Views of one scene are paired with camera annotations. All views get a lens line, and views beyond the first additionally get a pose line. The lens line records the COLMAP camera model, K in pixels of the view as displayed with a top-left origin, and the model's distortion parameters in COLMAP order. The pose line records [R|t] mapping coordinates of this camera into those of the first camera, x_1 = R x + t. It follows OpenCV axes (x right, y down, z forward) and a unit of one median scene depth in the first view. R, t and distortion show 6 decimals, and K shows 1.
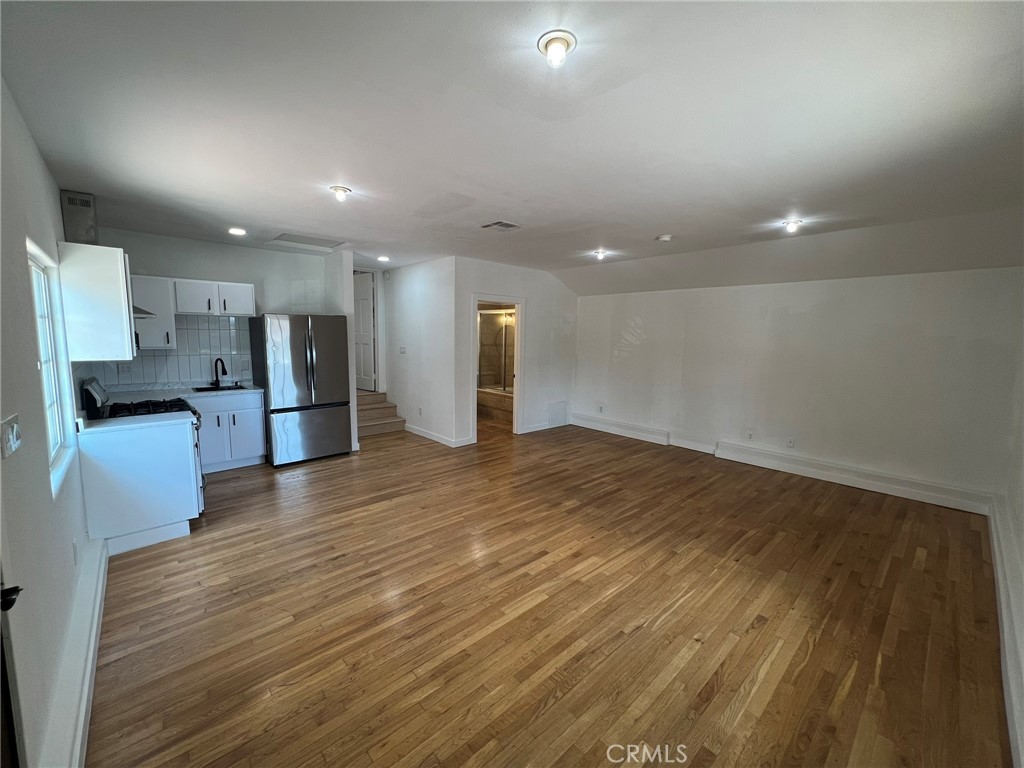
lens RADIAL K [[411.3, 0, 512.6], [0, 411.3, 378.5], [0, 0, 1]] dist [0.001277, -0.000310]
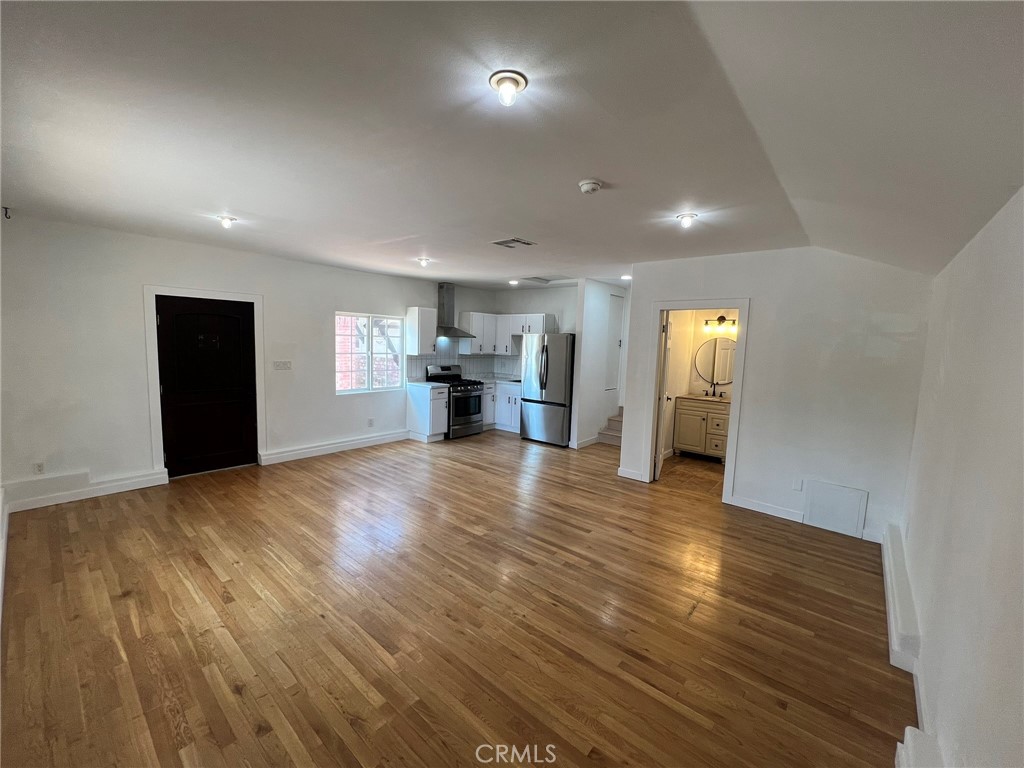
lens RADIAL K [[411.3, 0, 509.1], [0, 411.3, 384.3], [0, 0, 1]] dist [0.001277, -0.000310]
pose [[0.116225, 0.092604, -0.988897, 0.882316], [-0.134375, 0.987956, 0.076722, -0.082800], [0.984091, 0.123966, 0.127268, 0.782781]]
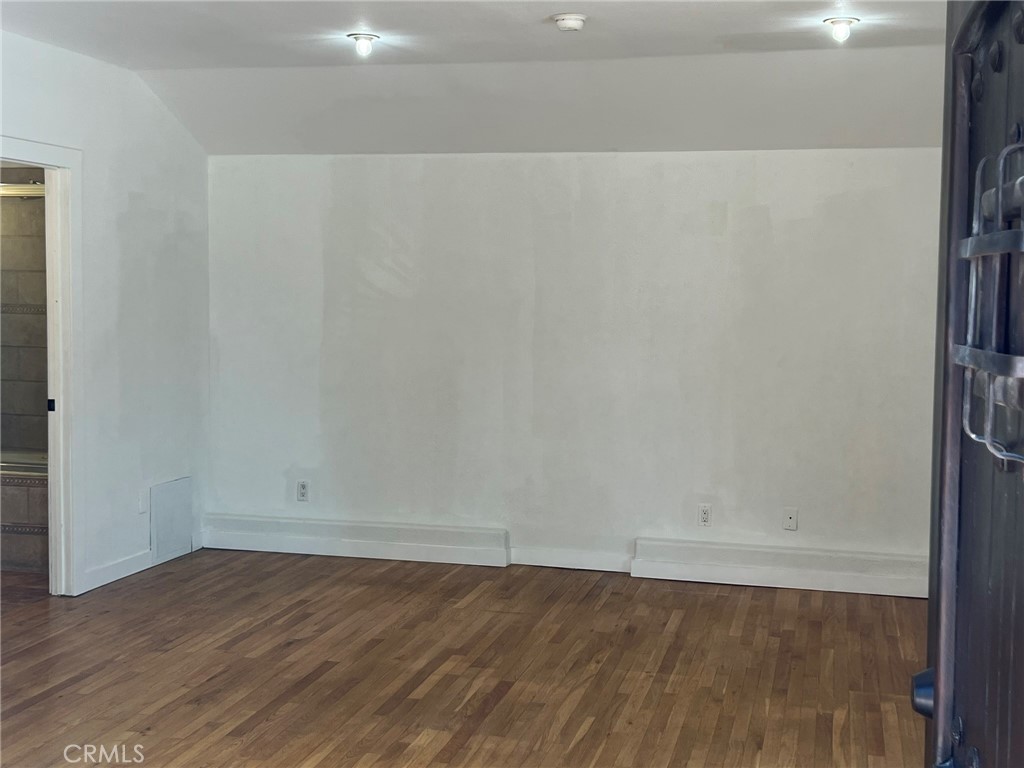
lens RADIAL K [[1309.1, 0, 510.5], [0, 1309.1, 385.0], [0, 0, 1]] dist [0.092900, 0.000000]
pose [[0.835685, -0.044908, 0.547371, -0.351595], [0.058356, 0.998270, -0.007191, 0.008662], [-0.546101, 0.037952, 0.836859, -0.004544]]
